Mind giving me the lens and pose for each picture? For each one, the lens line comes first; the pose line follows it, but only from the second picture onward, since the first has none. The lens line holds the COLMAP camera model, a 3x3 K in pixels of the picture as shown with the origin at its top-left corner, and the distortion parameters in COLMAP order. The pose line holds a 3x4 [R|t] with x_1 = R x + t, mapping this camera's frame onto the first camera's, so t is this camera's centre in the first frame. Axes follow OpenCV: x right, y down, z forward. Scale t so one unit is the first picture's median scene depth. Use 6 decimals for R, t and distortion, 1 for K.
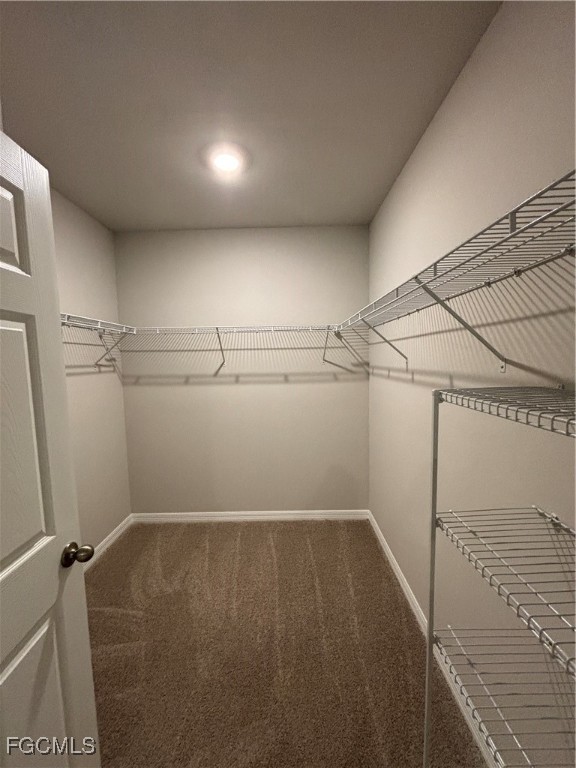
lens RADIAL K [[311.0, 0, 289.1], [0, 311.0, 384.2], [0, 0, 1]] dist [0.003679, -0.000158]
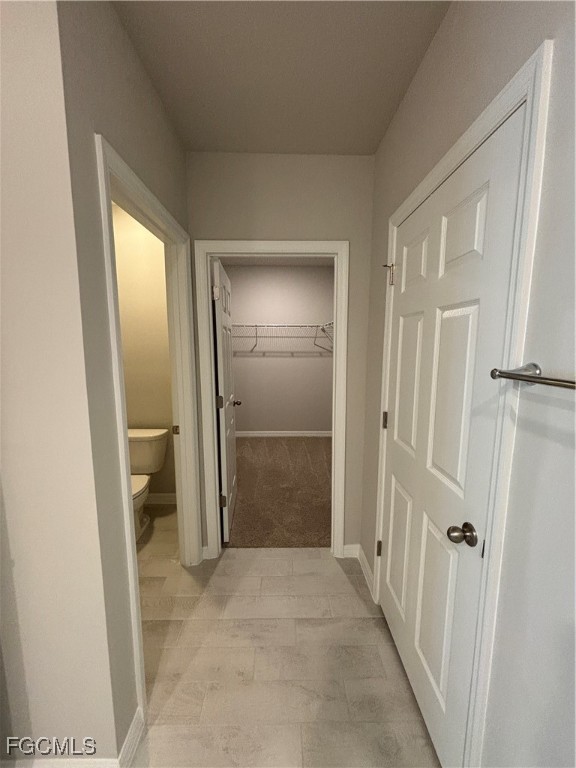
lens RADIAL K [[311.0, 0, 288.2], [0, 311.0, 385.0], [0, 0, 1]] dist [0.003679, -0.000158]
pose [[0.999268, 0.020696, 0.032170, -0.084754], [-0.022022, 0.998898, 0.041451, 0.079625], [-0.031277, -0.042129, 0.998623, -0.726074]]
